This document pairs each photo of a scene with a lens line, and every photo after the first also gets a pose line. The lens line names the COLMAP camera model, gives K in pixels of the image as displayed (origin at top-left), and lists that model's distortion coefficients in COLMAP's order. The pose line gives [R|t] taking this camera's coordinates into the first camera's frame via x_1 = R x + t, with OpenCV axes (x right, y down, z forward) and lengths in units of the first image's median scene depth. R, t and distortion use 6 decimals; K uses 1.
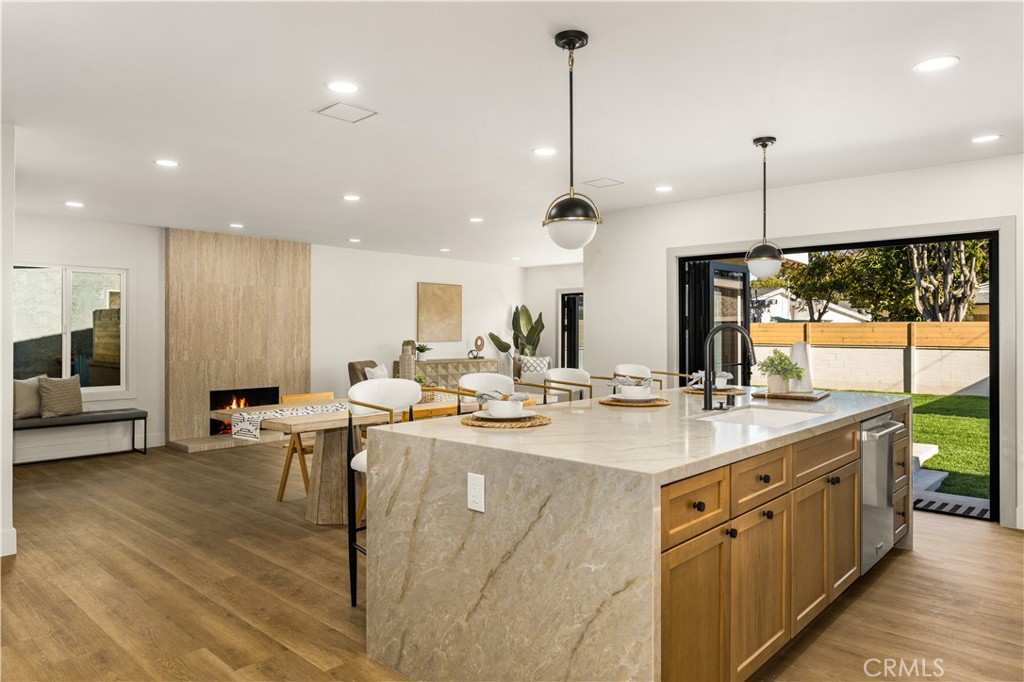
lens RADIAL K [[651.9, 0, 510.5], [0, 651.9, 329.8], [0, 0, 1]] dist [-0.002021, 0.000369]
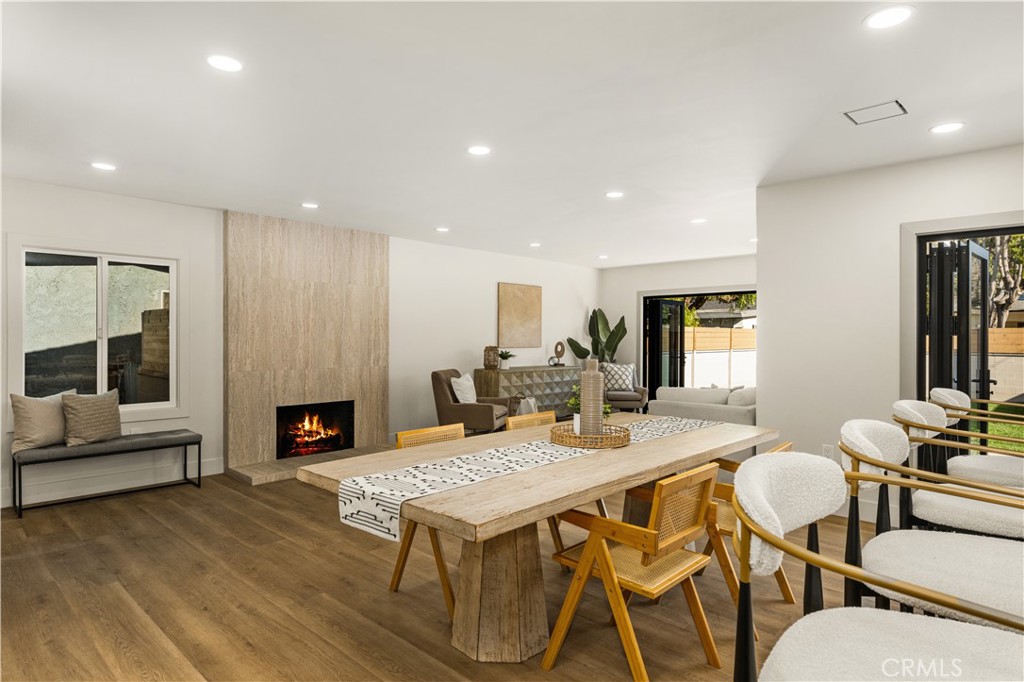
lens RADIAL K [[569.0, 0, 512.0], [0, 569.0, 341.0], [0, 0, 1]] dist [0.000892, 0.000360]
pose [[0.999816, 0.002515, -0.019015, -0.122011], [-0.002322, 0.999945, 0.010185, 0.000791], [0.019039, -0.010139, 0.999767, 0.231275]]
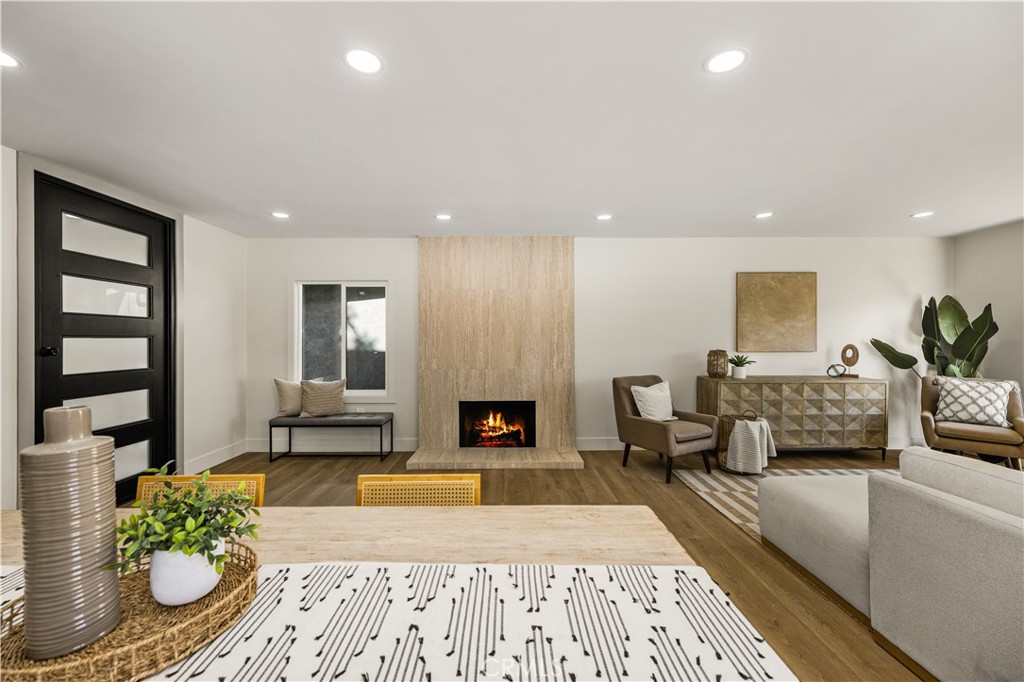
lens RADIAL K [[405.0, 0, 515.4], [0, 405.0, 341.2], [0, 0, 1]] dist [0.003292, 0.000043]
pose [[0.683310, -0.000951, -0.730128, 0.028263], [0.006280, 0.999970, 0.004575, 0.002801], [0.730102, -0.007711, 0.683295, 0.555531]]
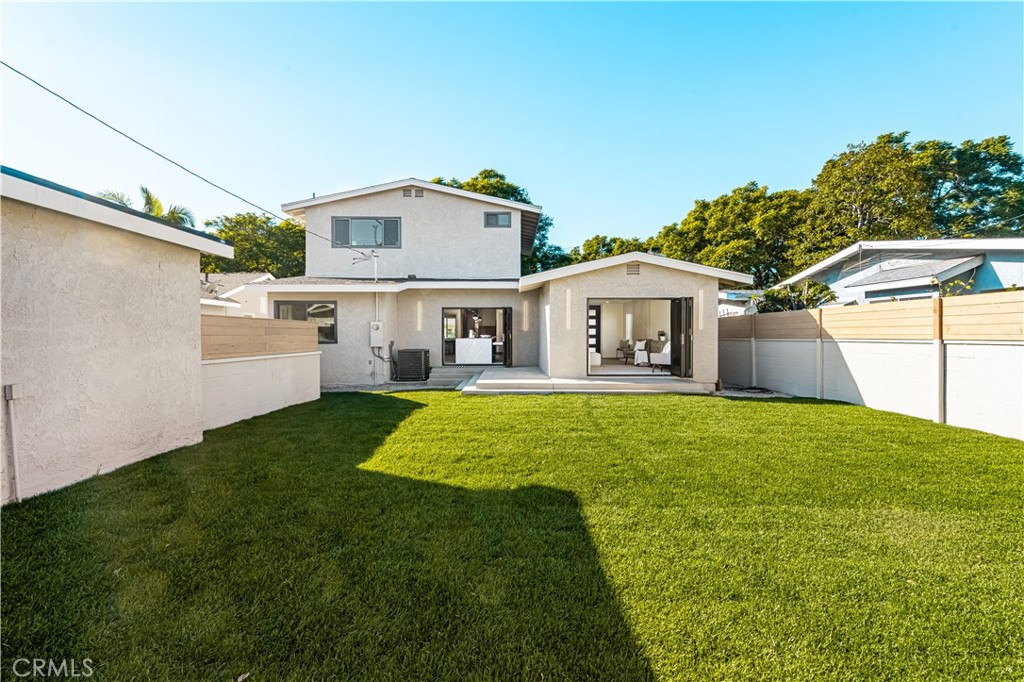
lens RADIAL K [[405.0, 0, 515.4], [0, 405.0, 341.2], [0, 0, 1]] dist [0.003292, 0.000043]
pose [[-0.752131, 0.015541, -0.658831, 1.157166], [0.009645, 0.999874, 0.012575, 0.032266], [0.658944, 0.003103, -0.752186, 1.816923]]
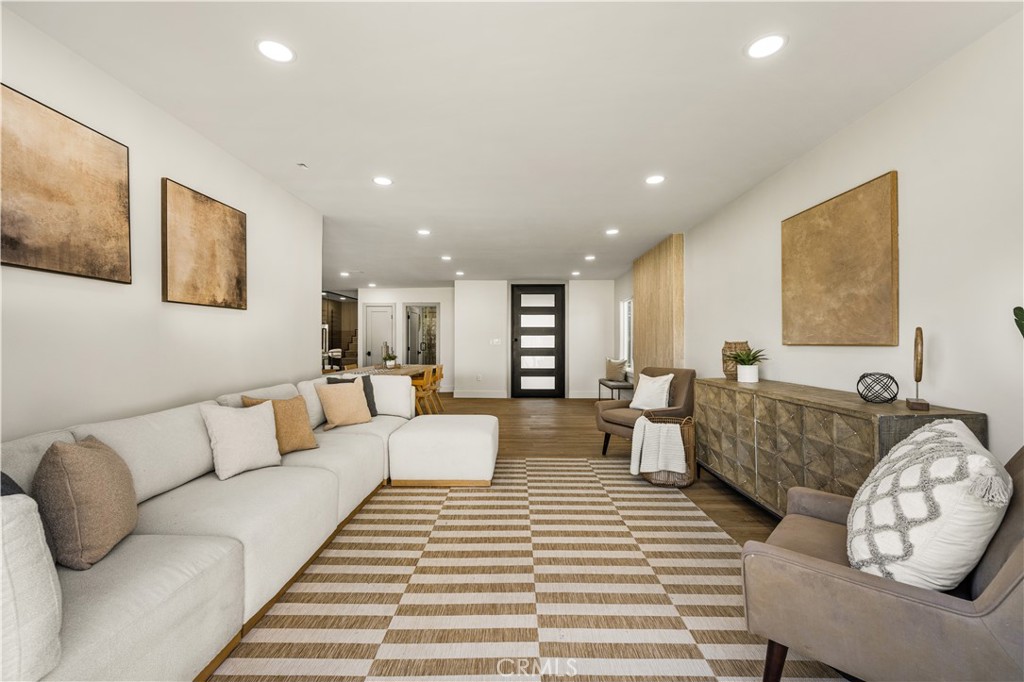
lens RADIAL K [[449.2, 0, 512.0], [0, 449.2, 341.0], [0, 0, 1]] dist [-0.001726, -0.000028]
pose [[-0.753273, -0.004186, -0.657695, 0.257801], [0.002520, 0.999954, -0.009250, 0.020535], [0.657704, -0.008625, -0.753227, 1.260887]]
